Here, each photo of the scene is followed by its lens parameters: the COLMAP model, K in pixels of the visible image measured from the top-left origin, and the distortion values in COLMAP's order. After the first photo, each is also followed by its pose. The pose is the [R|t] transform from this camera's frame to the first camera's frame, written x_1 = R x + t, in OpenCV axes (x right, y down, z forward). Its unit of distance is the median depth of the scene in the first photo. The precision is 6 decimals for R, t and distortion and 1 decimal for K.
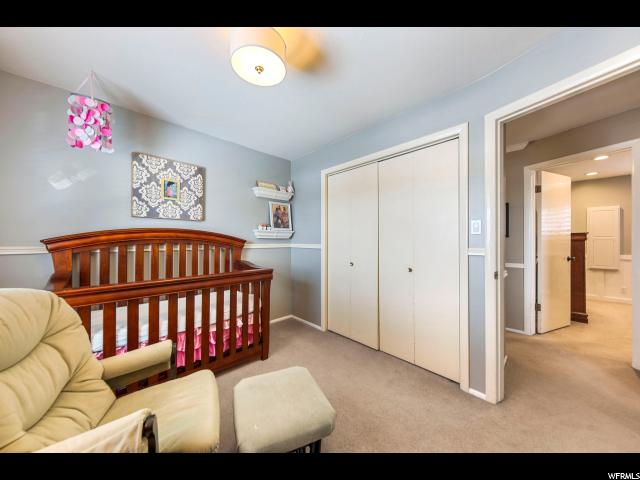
lens RADIAL K [[222.5, 0, 321.4], [0, 222.5, 238.2], [0, 0, 1]] dist [-0.000223, -0.000012]
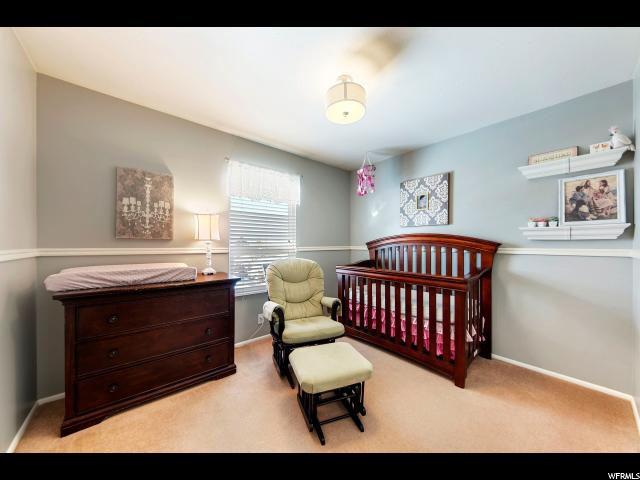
lens RADIAL K [[219.9, 0, 318.9], [0, 219.9, 242.1], [0, 0, 1]] dist [0.000489, 0.000047]
pose [[-0.088324, -0.002845, -0.996088, 0.550767], [0.012495, 0.999914, -0.003964, 0.001014], [0.996013, -0.012796, -0.088281, 0.502932]]
